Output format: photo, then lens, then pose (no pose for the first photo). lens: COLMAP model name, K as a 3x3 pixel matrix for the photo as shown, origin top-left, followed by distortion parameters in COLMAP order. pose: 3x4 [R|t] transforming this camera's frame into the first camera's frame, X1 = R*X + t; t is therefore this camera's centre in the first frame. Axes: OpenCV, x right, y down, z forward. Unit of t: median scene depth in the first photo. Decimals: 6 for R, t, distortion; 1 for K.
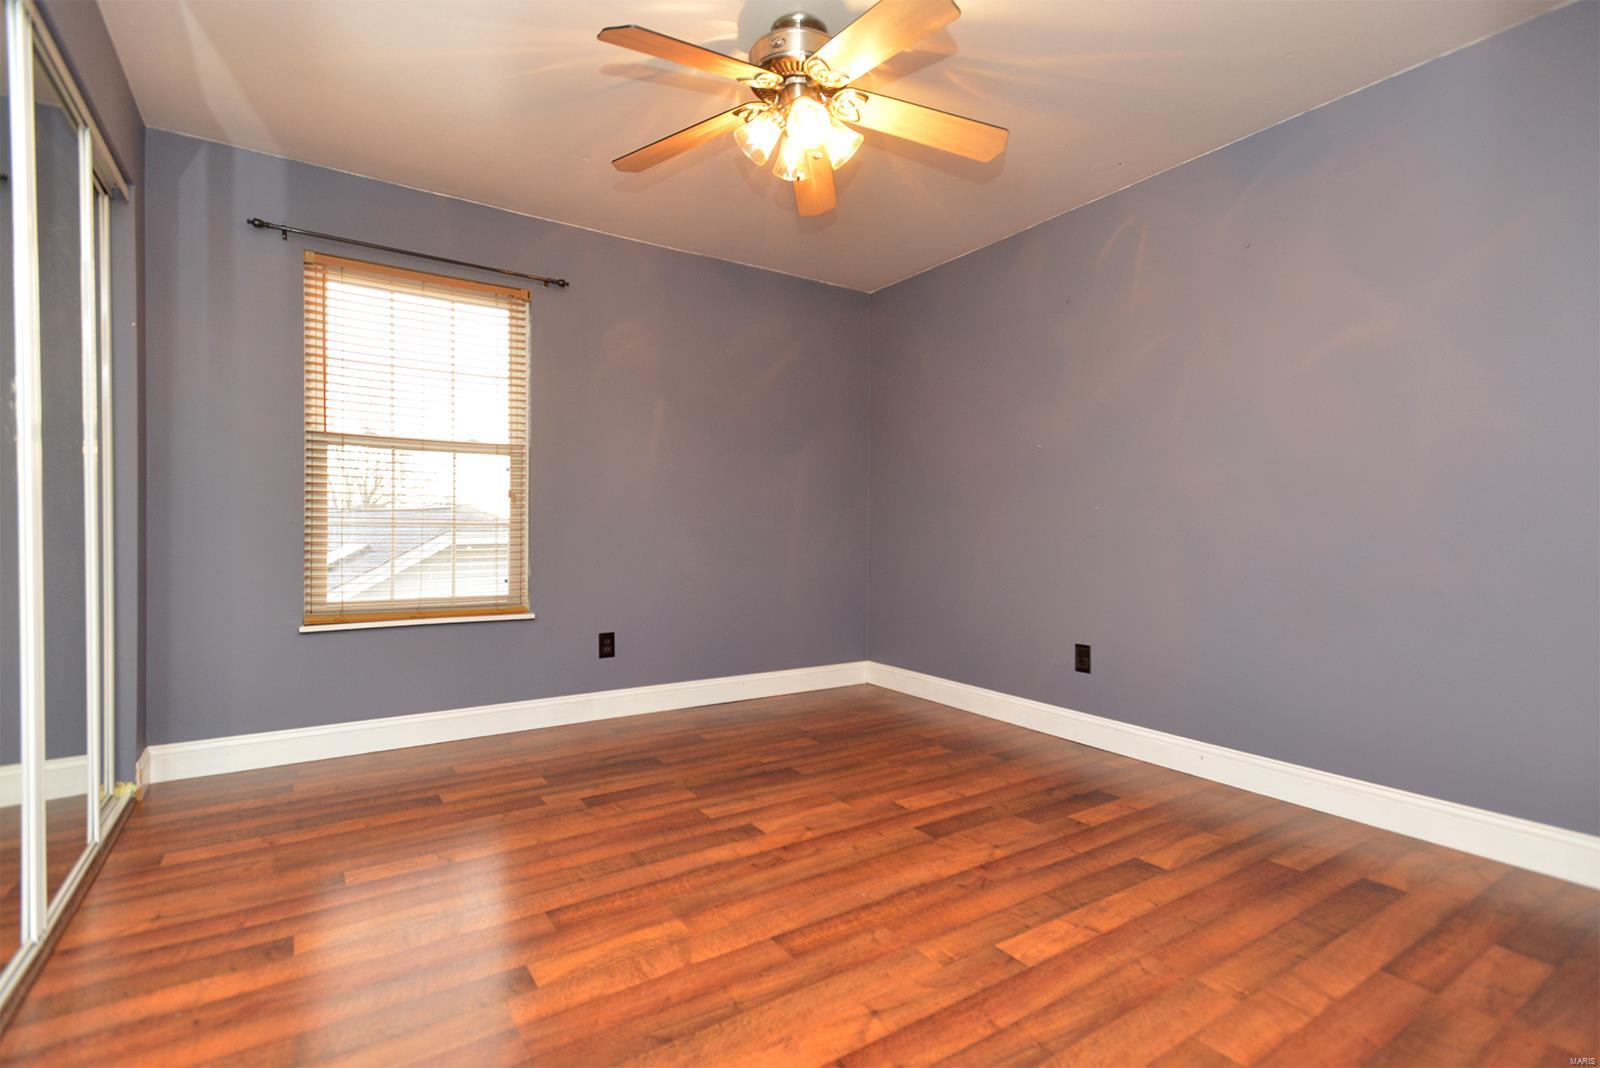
lens RADIAL K [[767.0, 0, 824.0], [0, 767.0, 529.6], [0, 0, 1]] dist [0.015514, -0.000331]
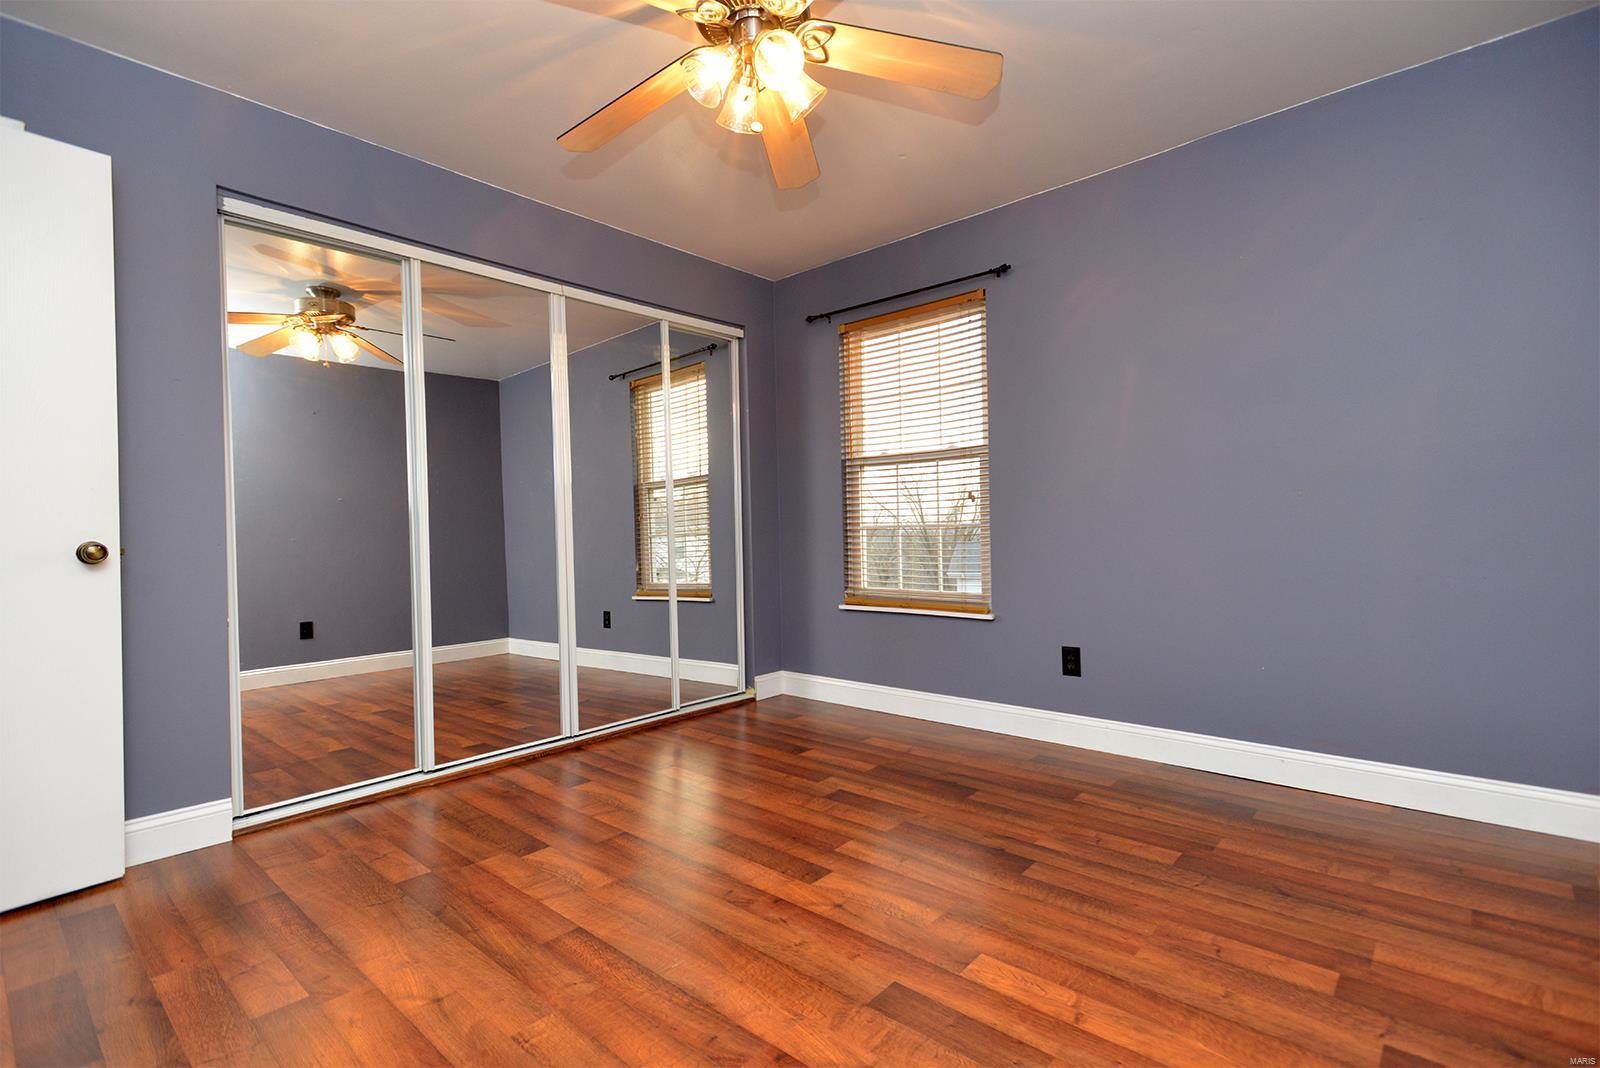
lens RADIAL K [[763.0, 0, 800.0], [0, 763.0, 534.0], [0, 0, 1]] dist [0.022979, -0.007637]
pose [[0.221666, -0.002436, -0.975120, 0.629288], [0.023882, 0.999710, 0.002931, -0.004098], [0.974830, -0.023938, 0.221660, 0.655951]]
